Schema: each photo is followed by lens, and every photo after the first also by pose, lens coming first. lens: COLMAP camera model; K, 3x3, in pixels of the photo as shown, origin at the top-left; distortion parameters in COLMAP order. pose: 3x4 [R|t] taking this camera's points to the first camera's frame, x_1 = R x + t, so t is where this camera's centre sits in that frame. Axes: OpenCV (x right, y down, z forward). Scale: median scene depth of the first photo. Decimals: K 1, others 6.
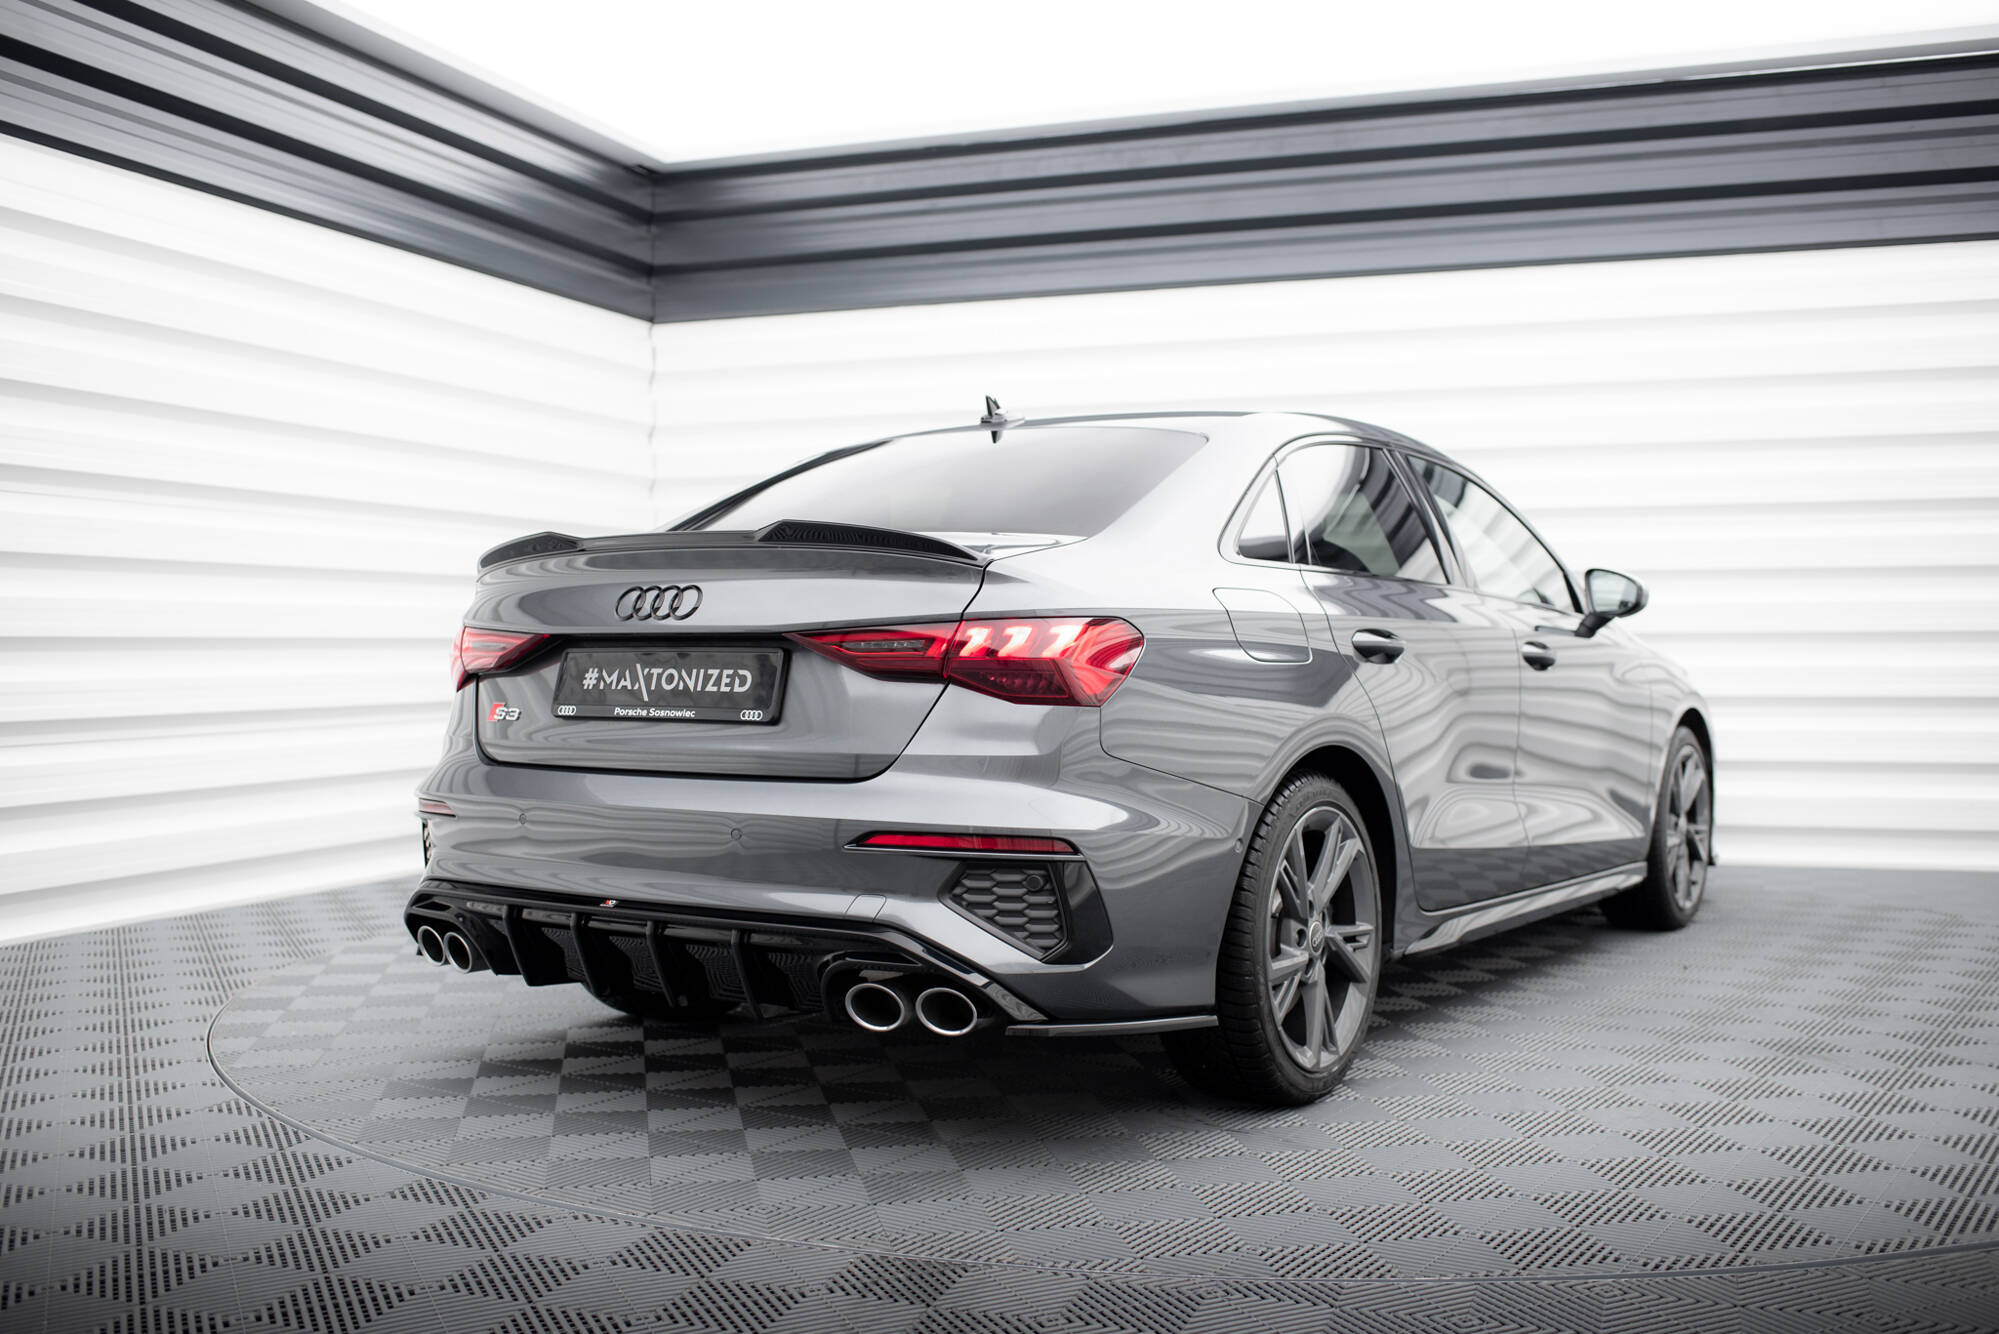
lens RADIAL K [[2062.2, 0, 999.5], [0, 2062.2, 667.0], [0, 0, 1]] dist [0.161437, -0.006549]
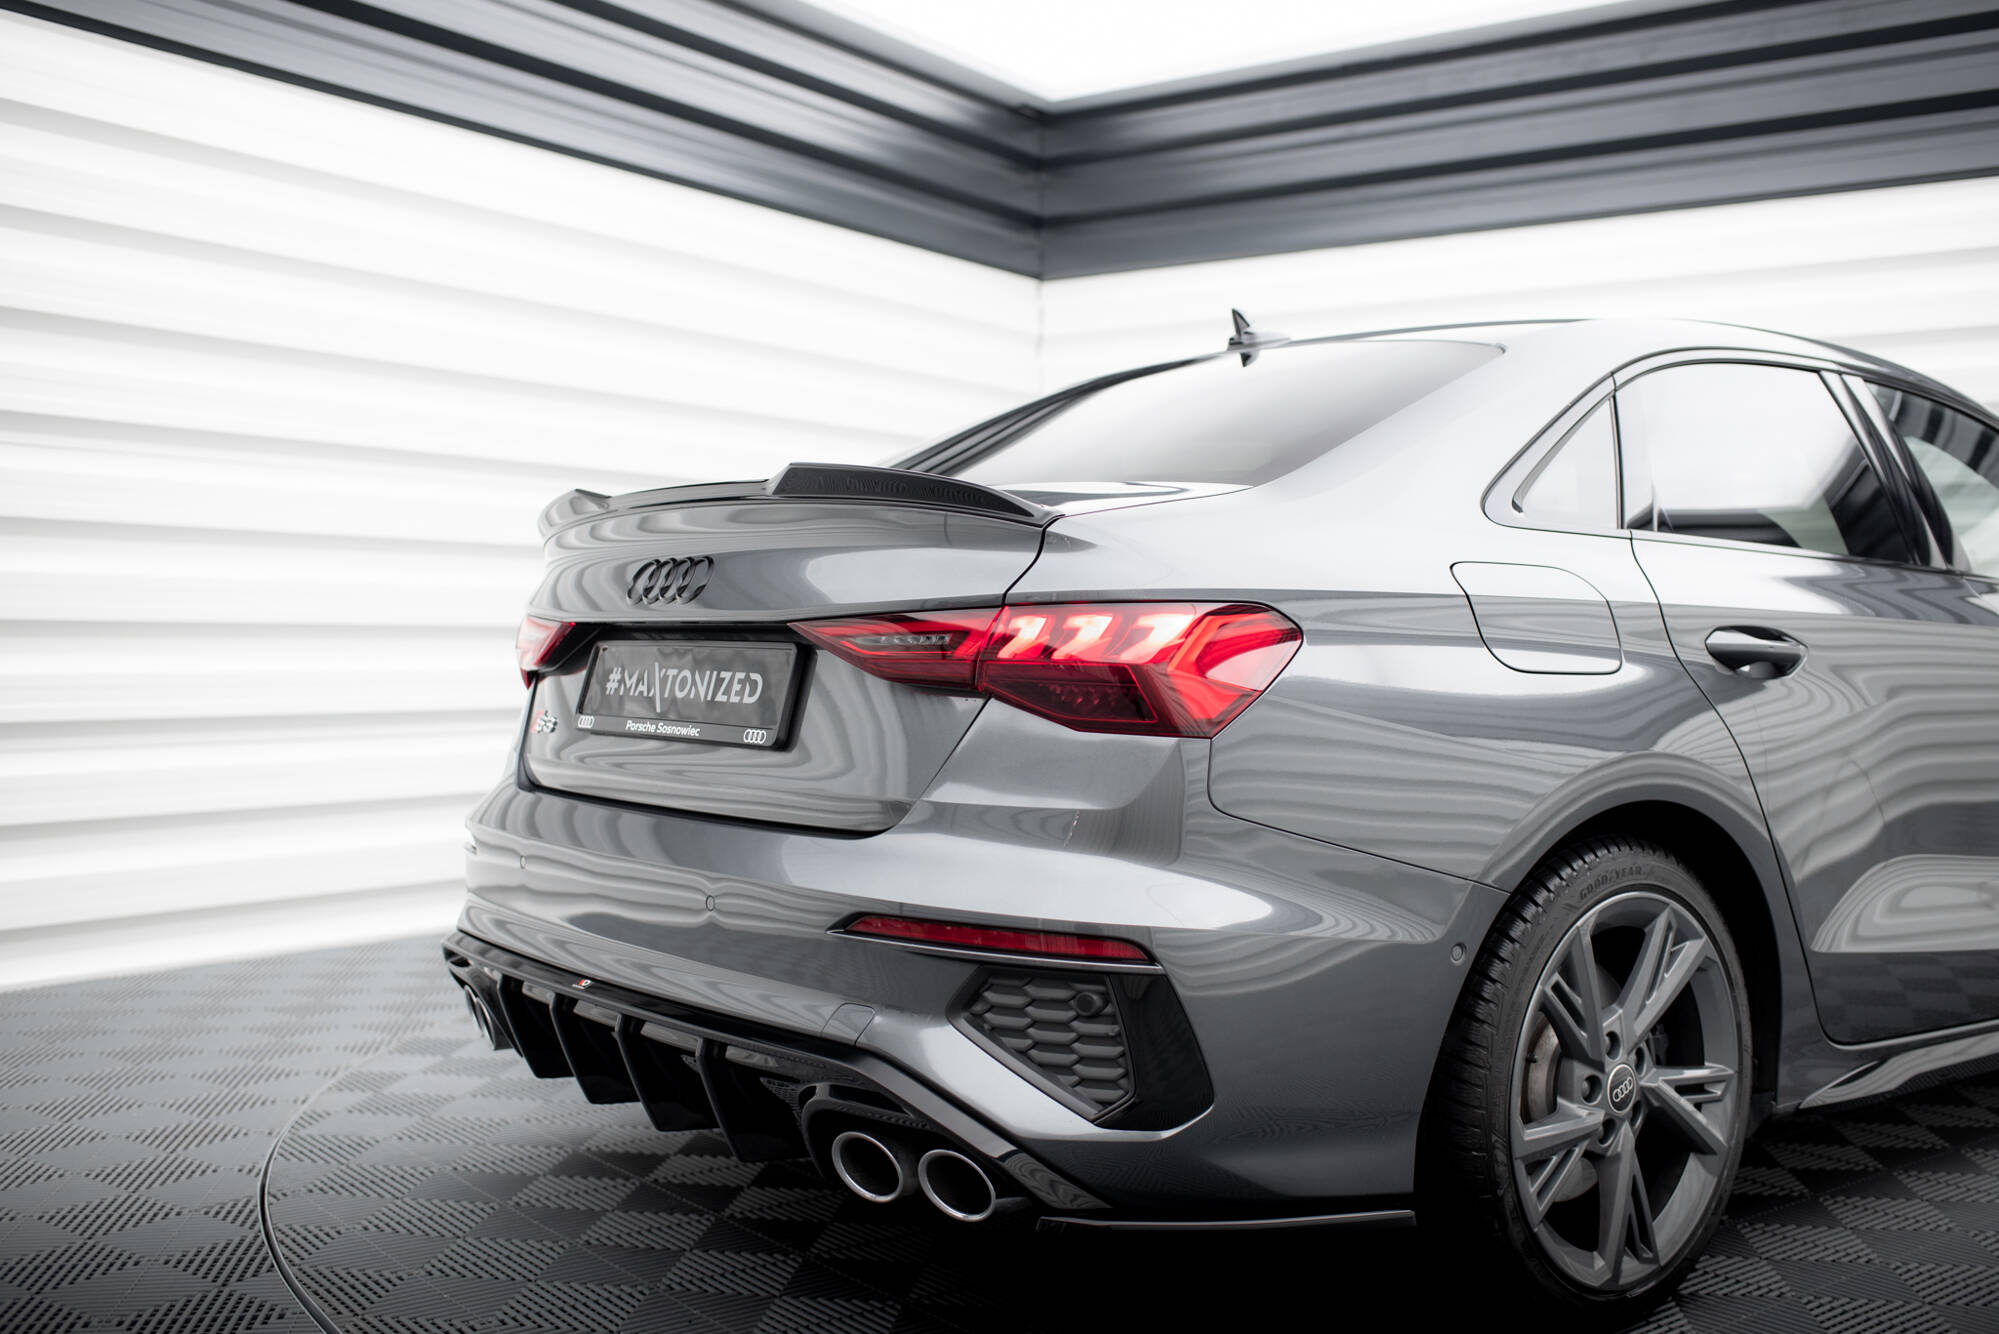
lens RADIAL K [[2029.4, 0, 999.5], [0, 2029.4, 667.0], [0, 0, 1]] dist [0.002496, 0.007356]
pose [[0.953286, 0.015296, -0.301683, 0.166563], [-0.015098, 0.999882, 0.002989, -0.004039], [0.301693, 0.001705, 0.953404, 0.337677]]
